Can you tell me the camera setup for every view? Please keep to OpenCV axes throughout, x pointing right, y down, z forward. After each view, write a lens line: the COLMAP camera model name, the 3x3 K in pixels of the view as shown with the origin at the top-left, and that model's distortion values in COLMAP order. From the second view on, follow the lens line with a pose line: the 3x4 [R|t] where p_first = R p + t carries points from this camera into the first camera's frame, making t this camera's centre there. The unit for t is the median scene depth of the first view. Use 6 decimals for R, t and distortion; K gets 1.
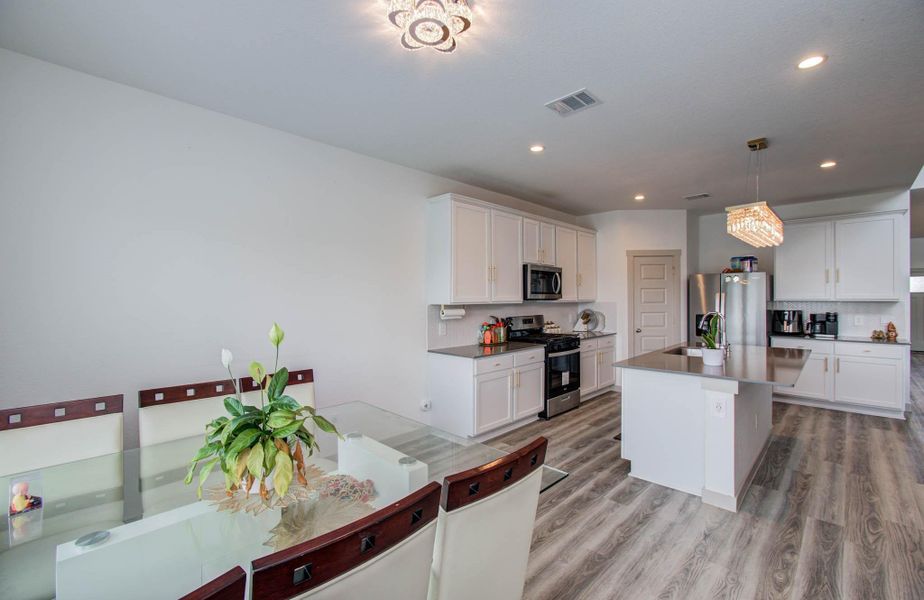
lens RADIAL K [[397.7, 0, 462.0], [0, 397.7, 300.0], [0, 0, 1]] dist [-0.010679, -0.000001]
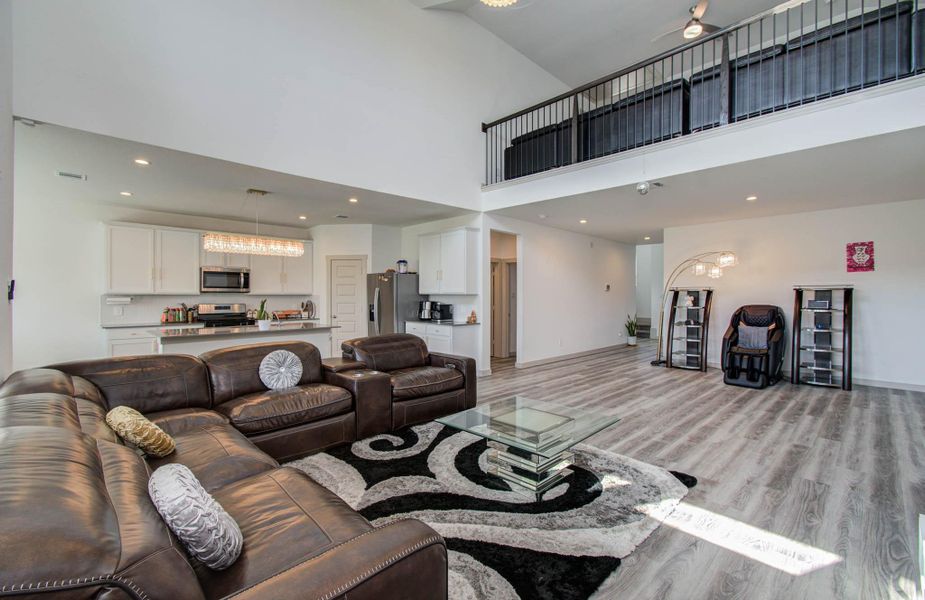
lens RADIAL K [[400.3, 0, 462.9], [0, 400.3, 293.3], [0, 0, 1]] dist [-0.003473, 0.000119]
pose [[0.998841, 0.005086, -0.047864, 1.130151], [-0.005594, 0.999929, -0.010492, 0.013357], [0.047807, 0.010747, 0.998799, -0.360157]]
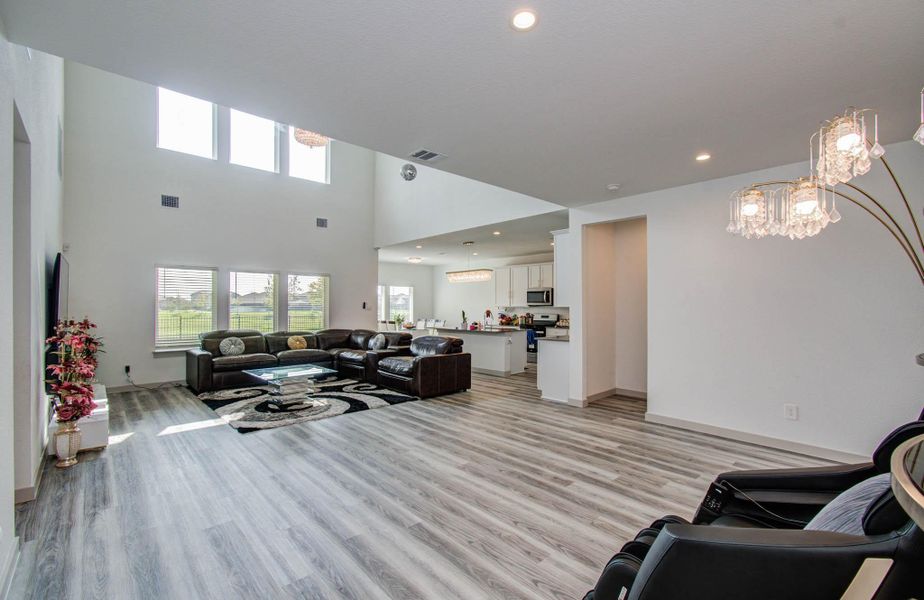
lens RADIAL K [[397.7, 0, 462.0], [0, 397.7, 300.0], [0, 0, 1]] dist [-0.010679, -0.000001]
pose [[-0.064088, -0.014126, -0.997844, 2.257207], [-0.008919, 0.999868, -0.013582, 0.001954], [0.997904, 0.008029, -0.064206, 0.759500]]
